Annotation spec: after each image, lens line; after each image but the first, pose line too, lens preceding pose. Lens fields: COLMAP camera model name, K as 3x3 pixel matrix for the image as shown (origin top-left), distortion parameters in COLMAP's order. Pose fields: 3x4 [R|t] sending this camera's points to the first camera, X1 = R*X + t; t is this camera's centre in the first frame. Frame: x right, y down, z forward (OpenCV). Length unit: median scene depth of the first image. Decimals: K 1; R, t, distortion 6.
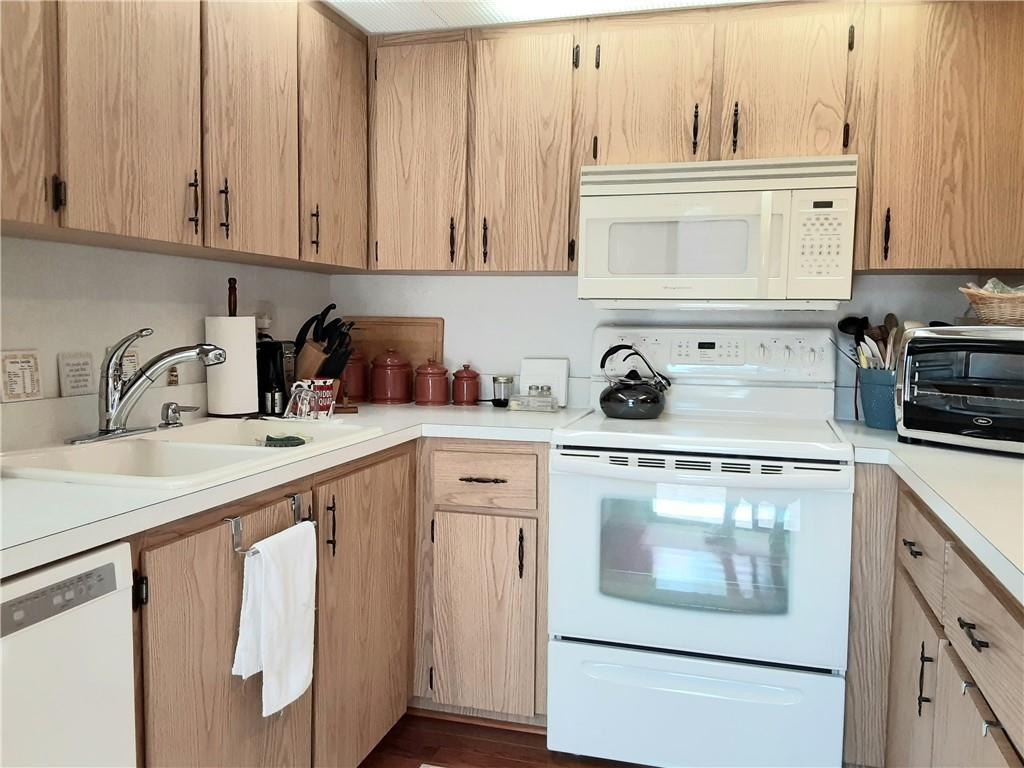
lens RADIAL K [[819.8, 0, 512.0], [0, 819.8, 384.0], [0, 0, 1]] dist [0.094523, -0.143701]
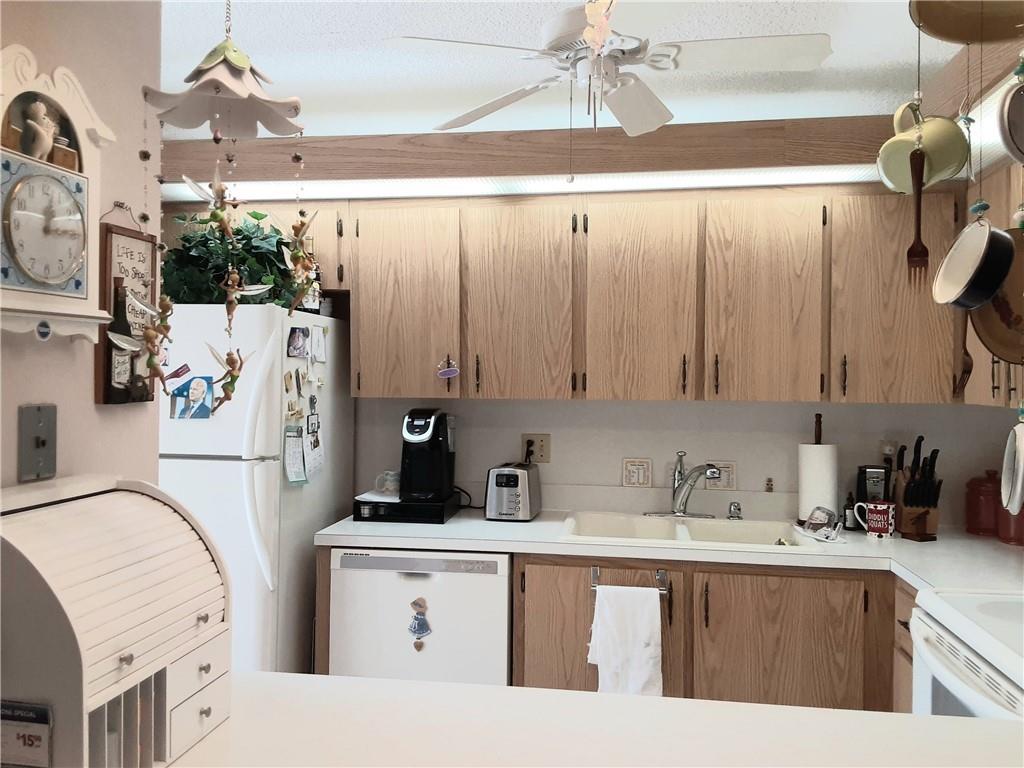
lens RADIAL K [[819.8, 0, 512.0], [0, 819.8, 384.0], [0, 0, 1]] dist [0.094523, -0.143701]
pose [[0.128772, -0.006028, -0.991656, 1.149623], [-0.084478, 0.996280, -0.017026, -0.148839], [0.988069, 0.085965, 0.127784, 0.488194]]
